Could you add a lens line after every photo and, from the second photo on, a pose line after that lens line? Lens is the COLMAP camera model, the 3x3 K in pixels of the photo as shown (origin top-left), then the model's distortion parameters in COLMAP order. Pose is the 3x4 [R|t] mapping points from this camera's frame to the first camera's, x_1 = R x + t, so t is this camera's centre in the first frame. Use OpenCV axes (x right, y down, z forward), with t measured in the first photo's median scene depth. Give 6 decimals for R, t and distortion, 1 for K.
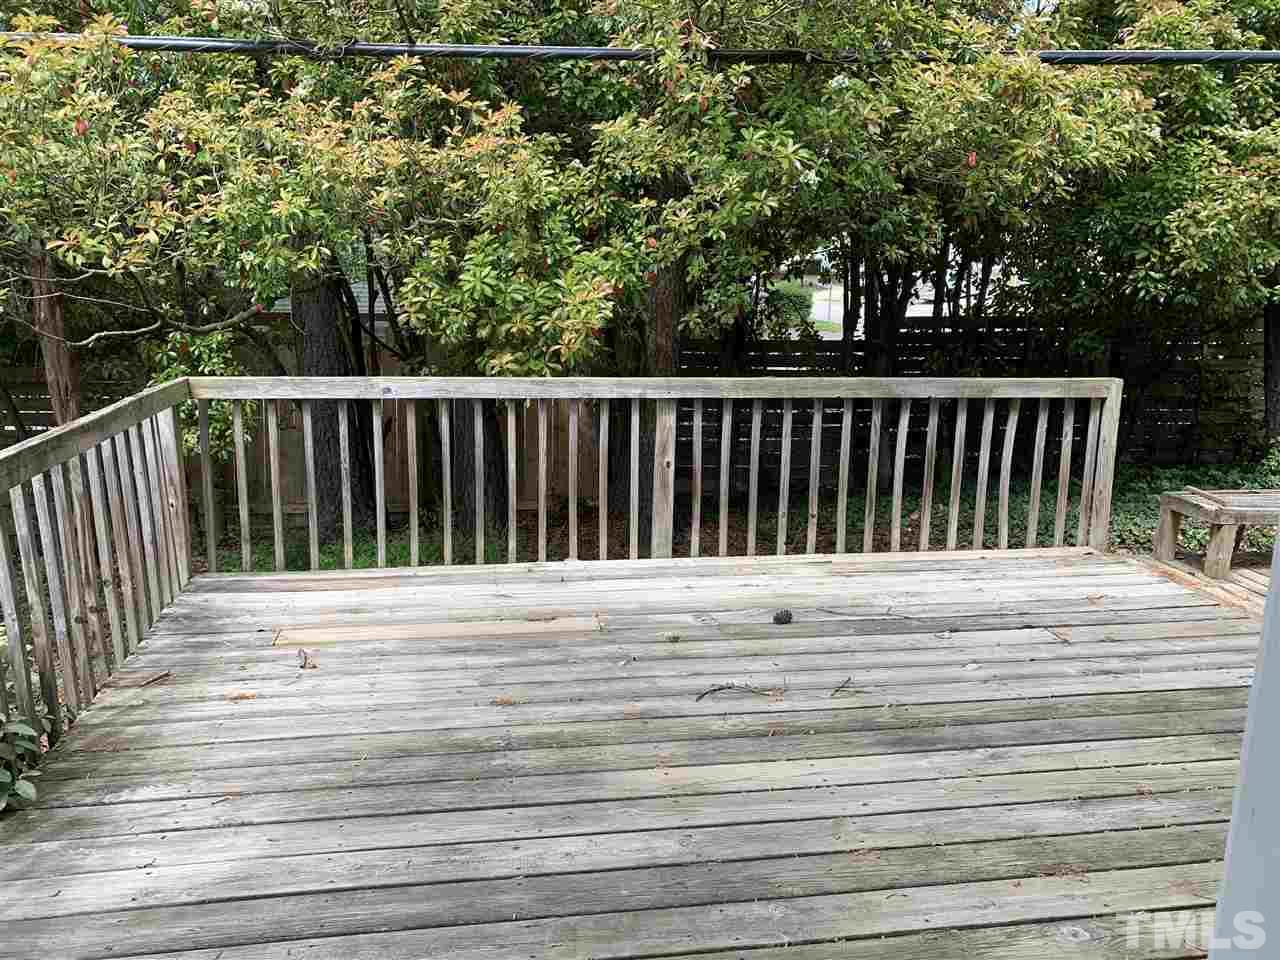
lens RADIAL K [[1007.2, 0, 637.6], [0, 1007.2, 473.2], [0, 0, 1]] dist [0.050046, -0.006115]
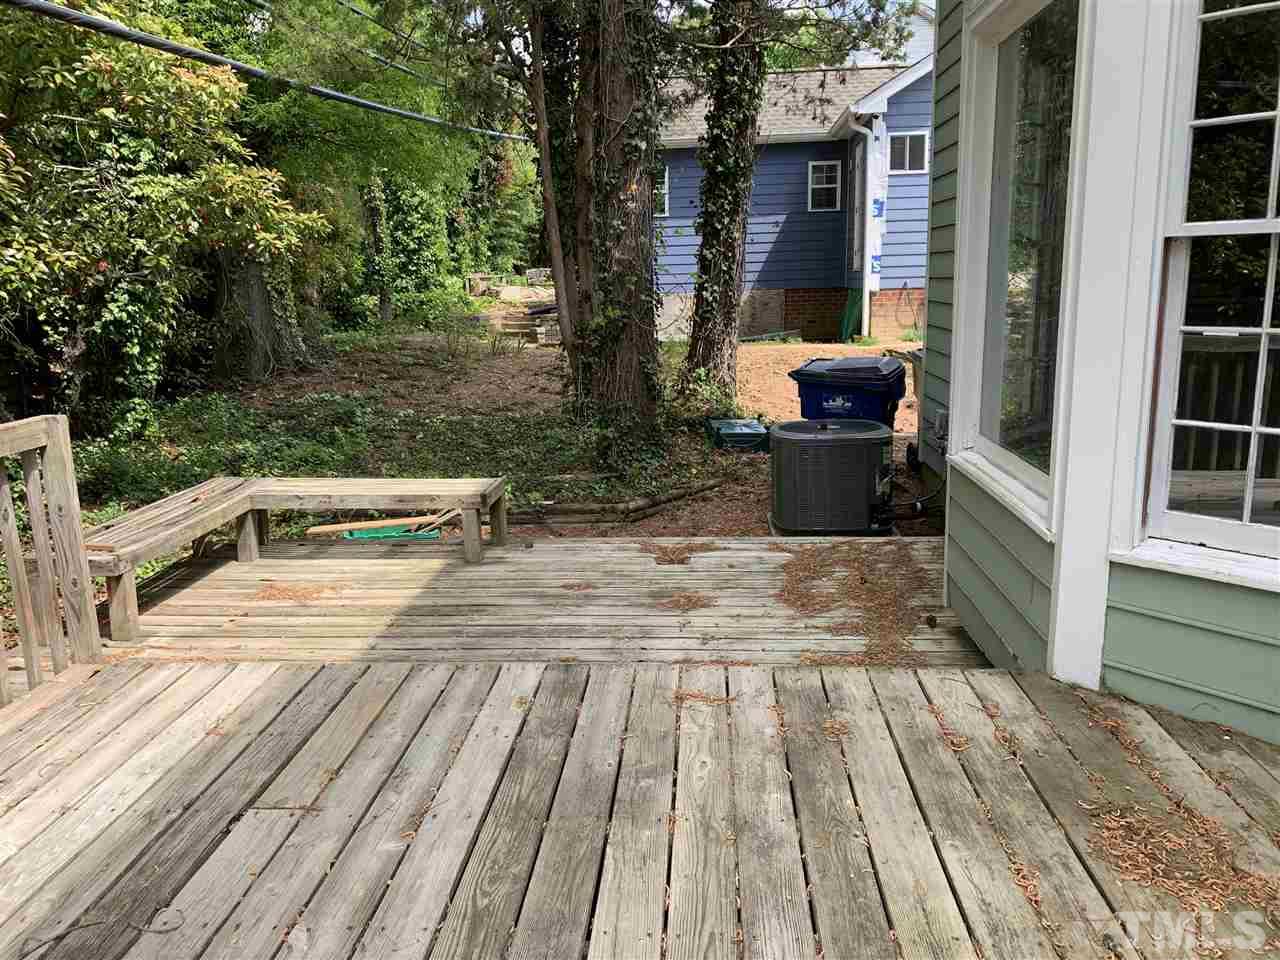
lens RADIAL K [[1007.2, 0, 637.6], [0, 1007.2, 473.2], [0, 0, 1]] dist [0.050046, -0.006115]
pose [[0.240025, -0.215938, 0.946445, -0.100091], [0.213235, 0.962863, 0.165606, -0.104604], [-0.947058, 0.162066, 0.277156, 0.575555]]
